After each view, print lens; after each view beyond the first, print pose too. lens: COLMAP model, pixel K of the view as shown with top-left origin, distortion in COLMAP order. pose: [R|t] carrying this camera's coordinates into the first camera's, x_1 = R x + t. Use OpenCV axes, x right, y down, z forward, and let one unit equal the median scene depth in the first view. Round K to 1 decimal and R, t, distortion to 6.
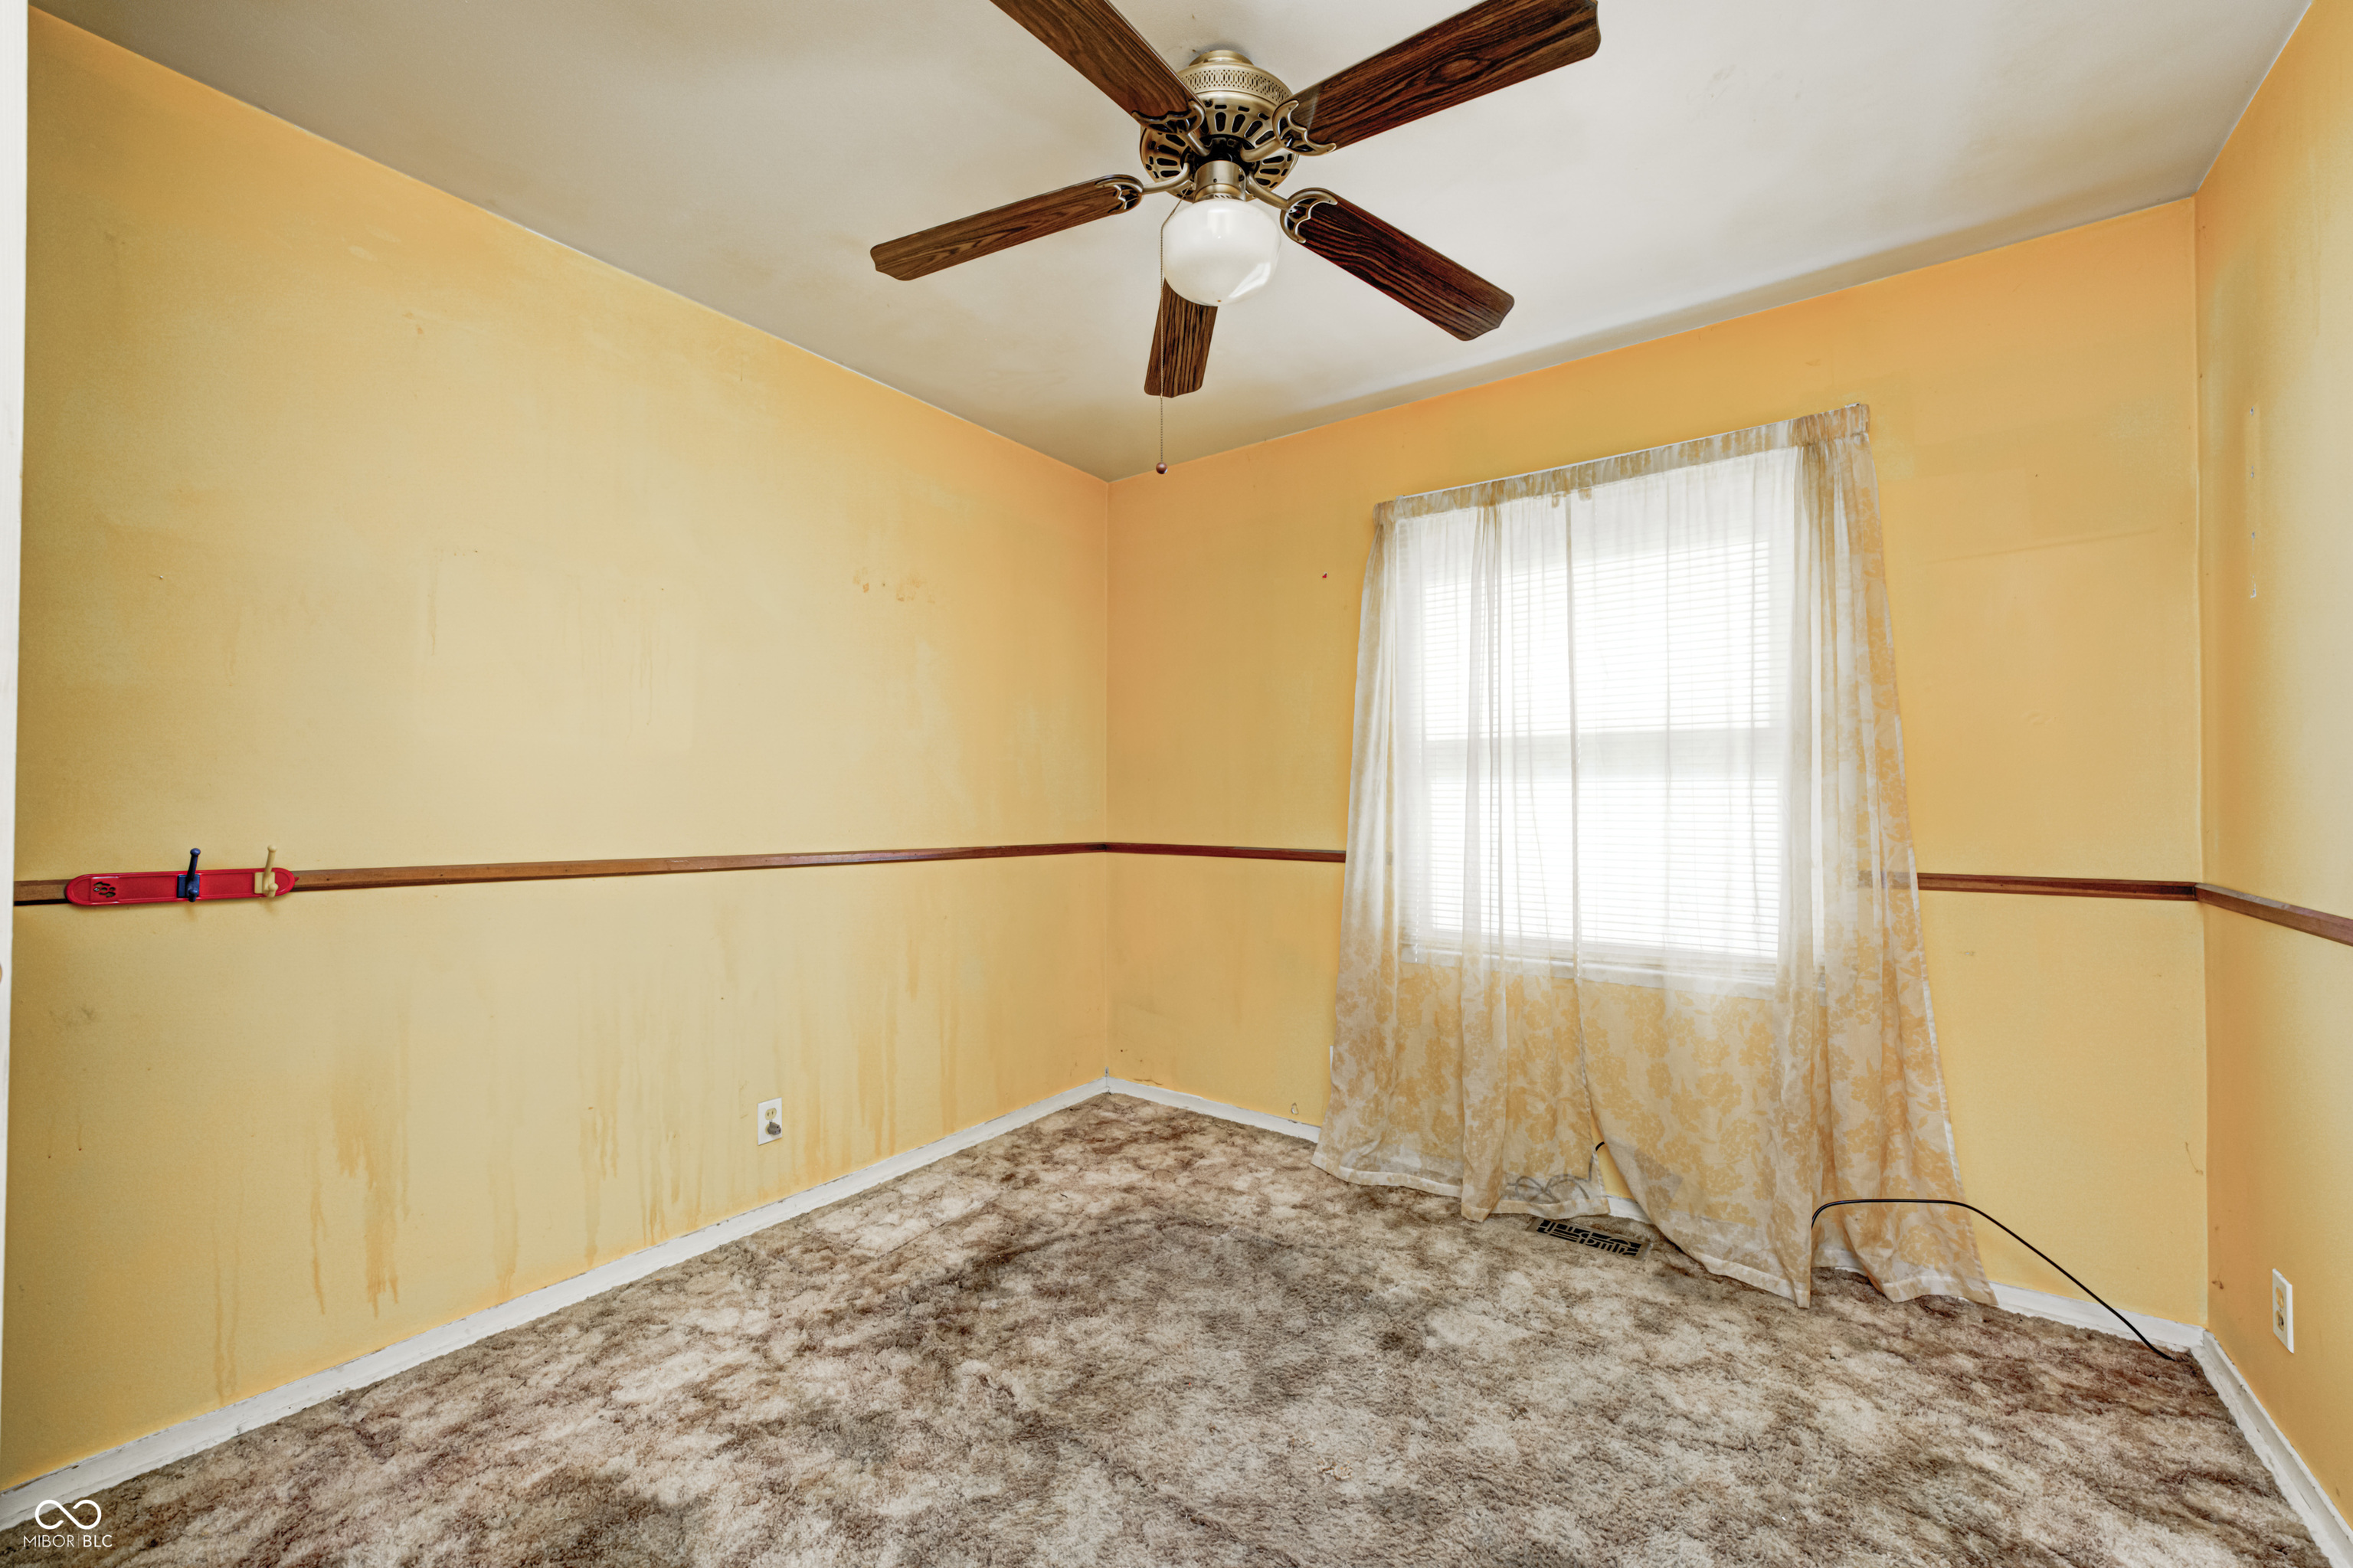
lens RADIAL K [[922.0, 0, 1177.5], [0, 922.0, 788.7], [0, 0, 1]] dist [-0.003393, 0.001363]
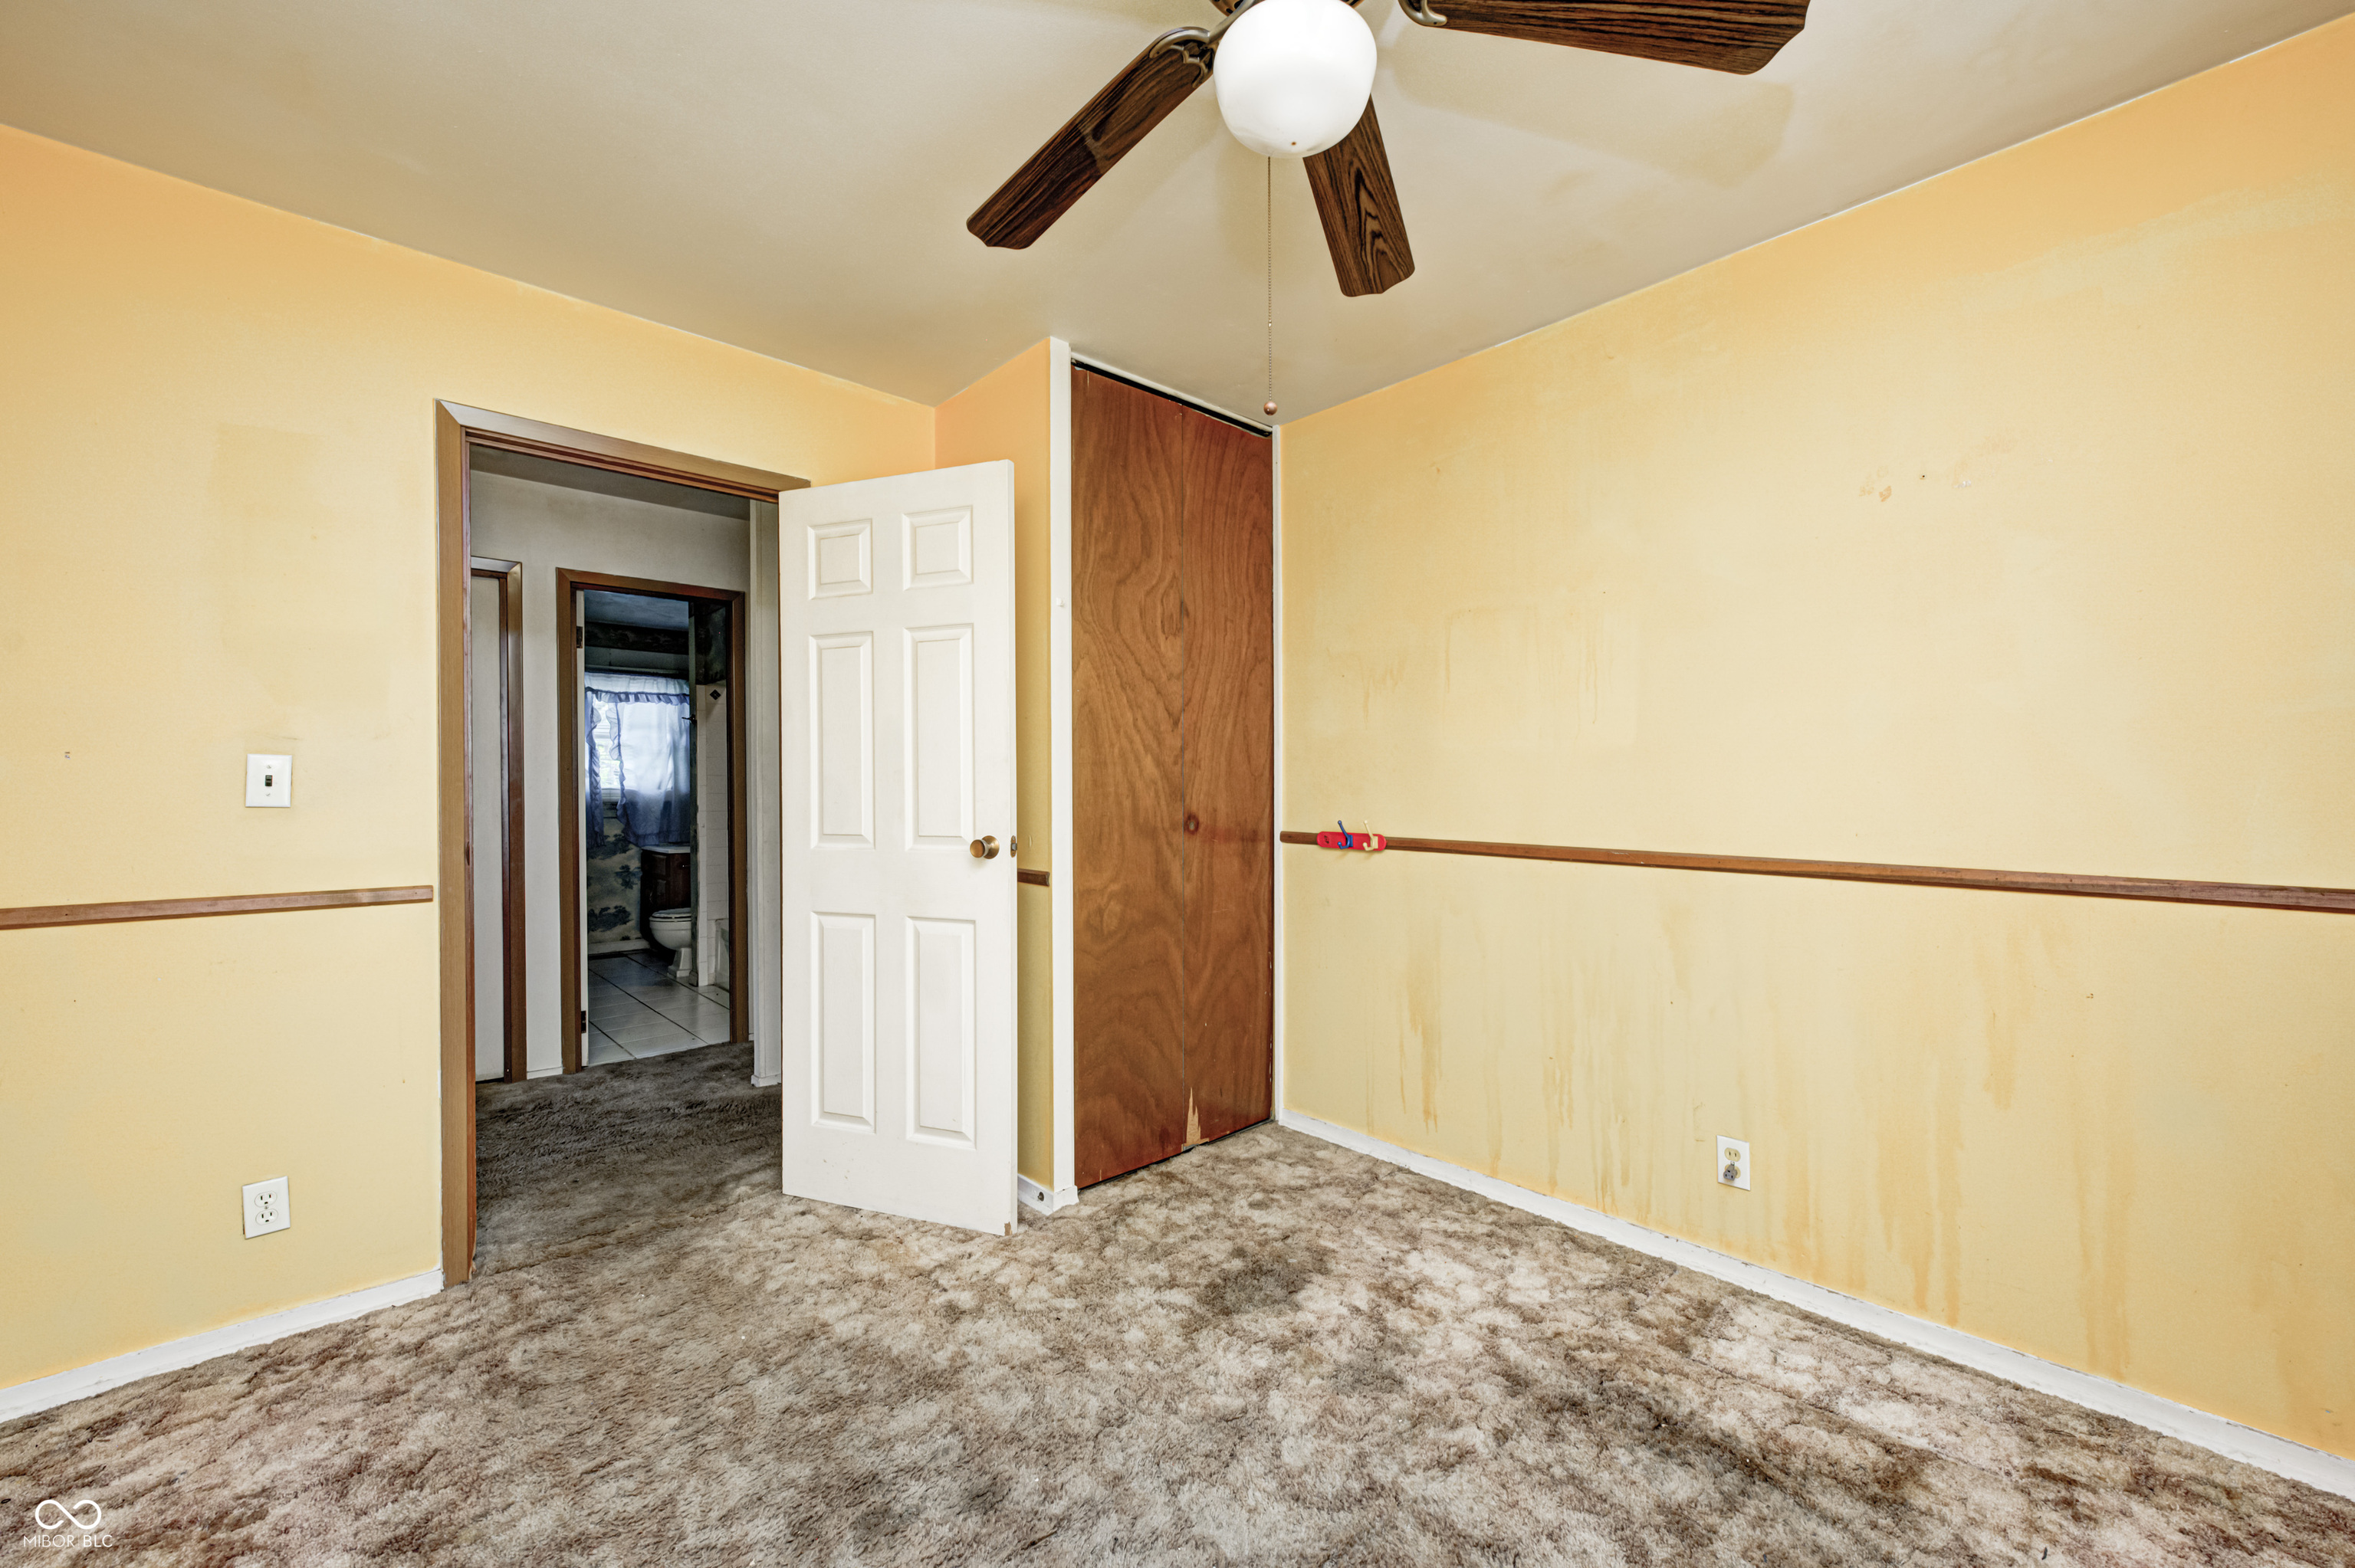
lens RADIAL K [[922.6, 0, 1176.6], [0, 922.6, 789.2], [0, 0, 1]] dist [-0.003393, 0.001363]
pose [[-0.207319, -0.001375, -0.978272, 0.590982], [0.018043, 0.999824, -0.005229, 0.003938], [0.978107, -0.018735, -0.207258, 0.769428]]
